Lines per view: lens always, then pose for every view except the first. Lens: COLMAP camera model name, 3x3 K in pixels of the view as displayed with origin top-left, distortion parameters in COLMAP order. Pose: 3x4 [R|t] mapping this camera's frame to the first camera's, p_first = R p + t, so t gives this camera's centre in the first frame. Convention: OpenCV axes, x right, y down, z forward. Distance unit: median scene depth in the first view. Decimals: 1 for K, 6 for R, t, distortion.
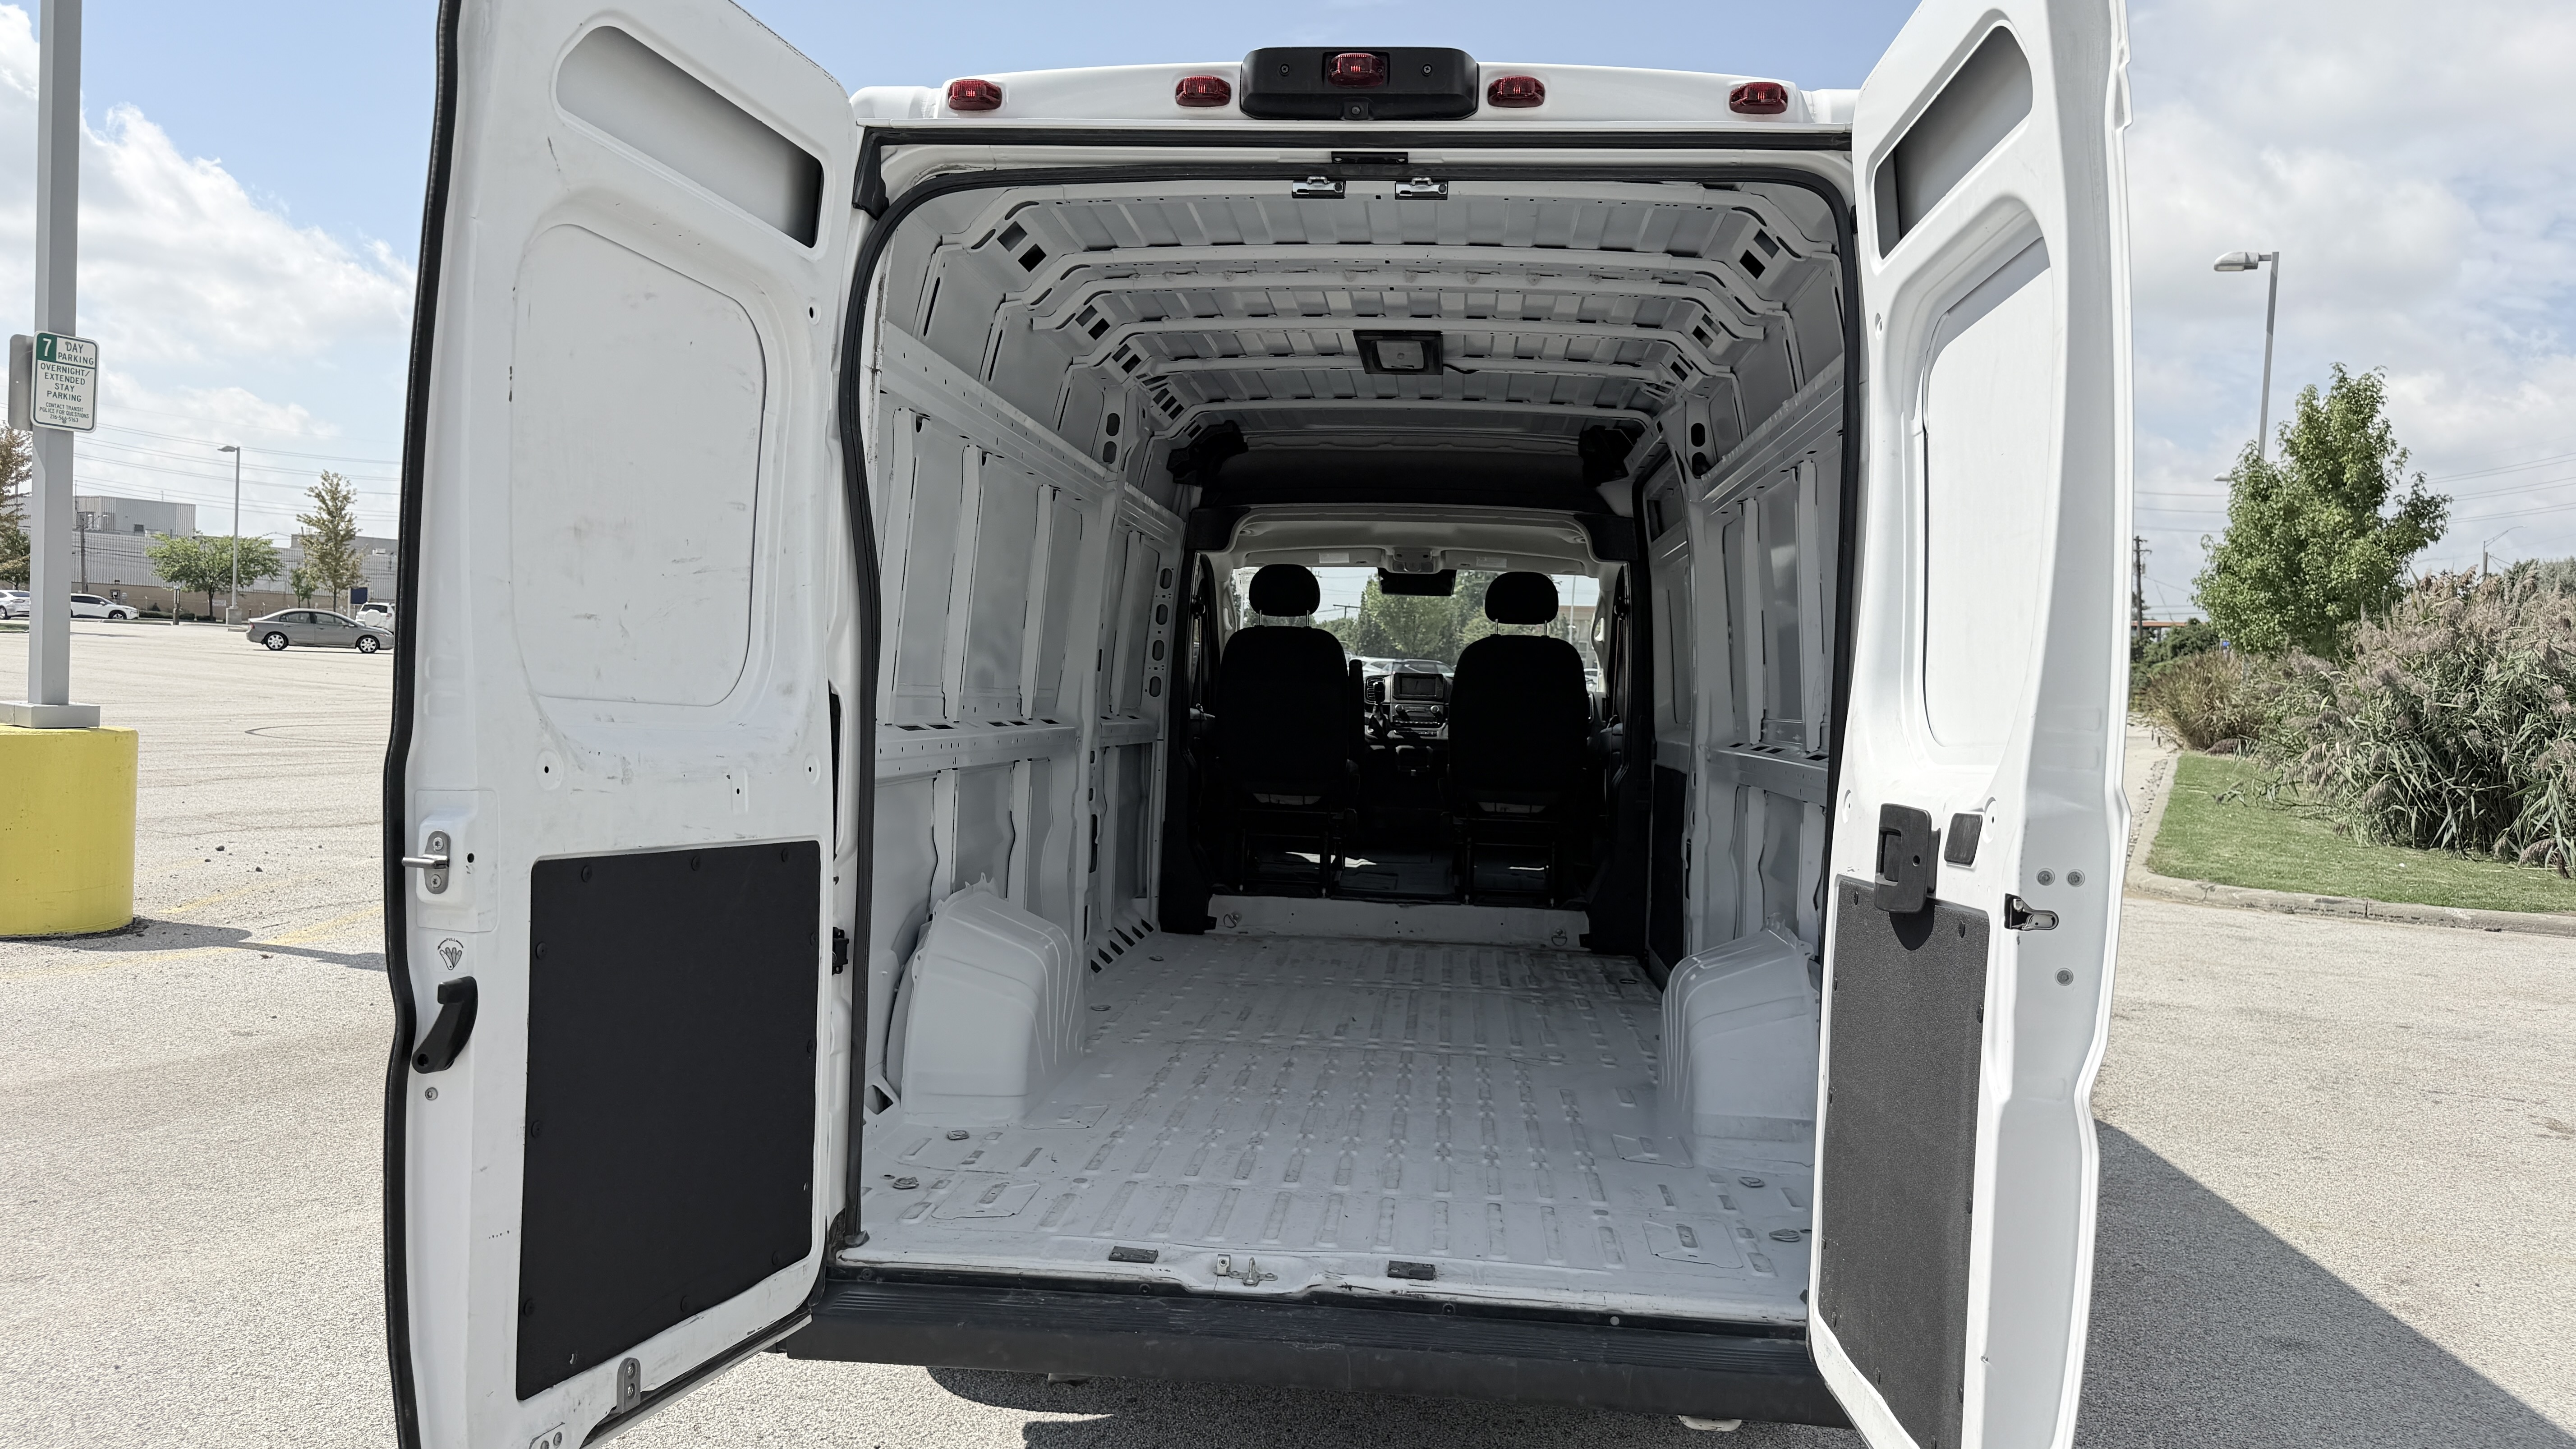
lens RADIAL K [[1894.0, 0, 1271.0], [0, 1894.0, 722.9], [0, 0, 1]] dist [-0.029525, 0.009640]
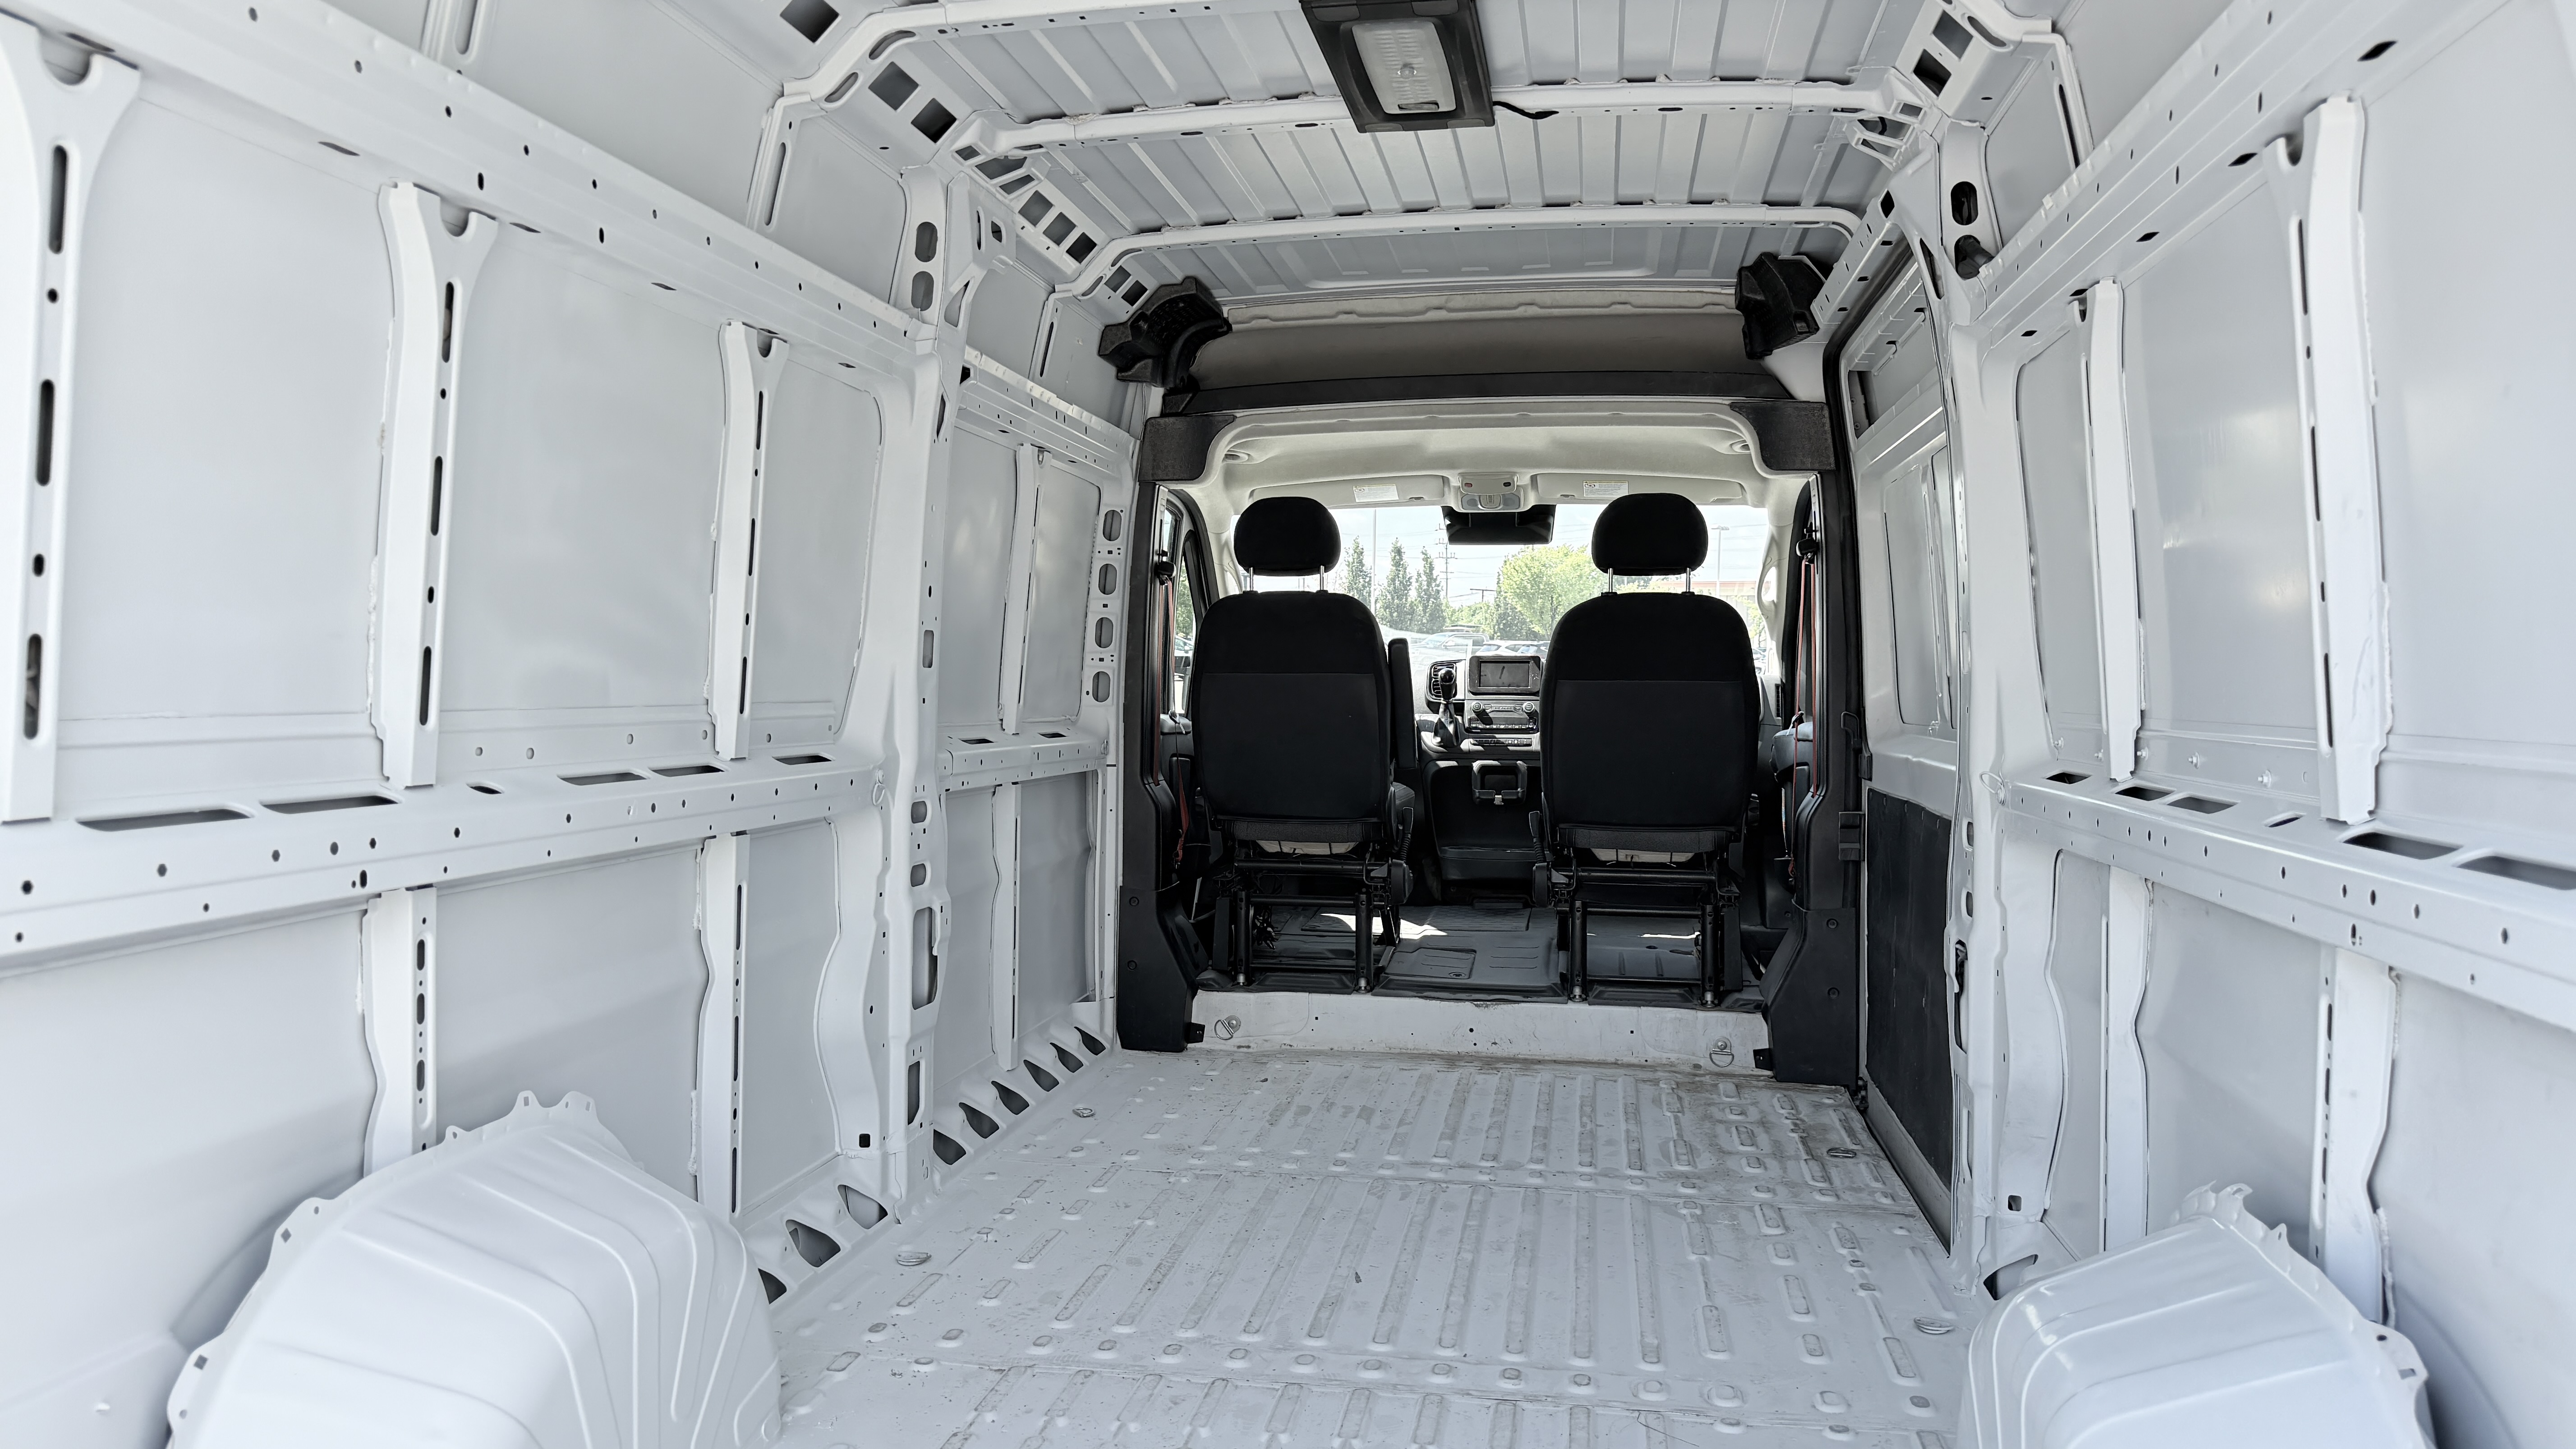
lens RADIAL K [[1780.4, 0, 1265.3], [0, 1780.4, 737.1], [0, 0, 1]] dist [0.004994, -0.002042]
pose [[0.995558, -0.025022, -0.090768, 0.054049], [0.026284, 0.999573, 0.012729, -0.007708], [0.090411, -0.015058, 0.995791, 0.374244]]
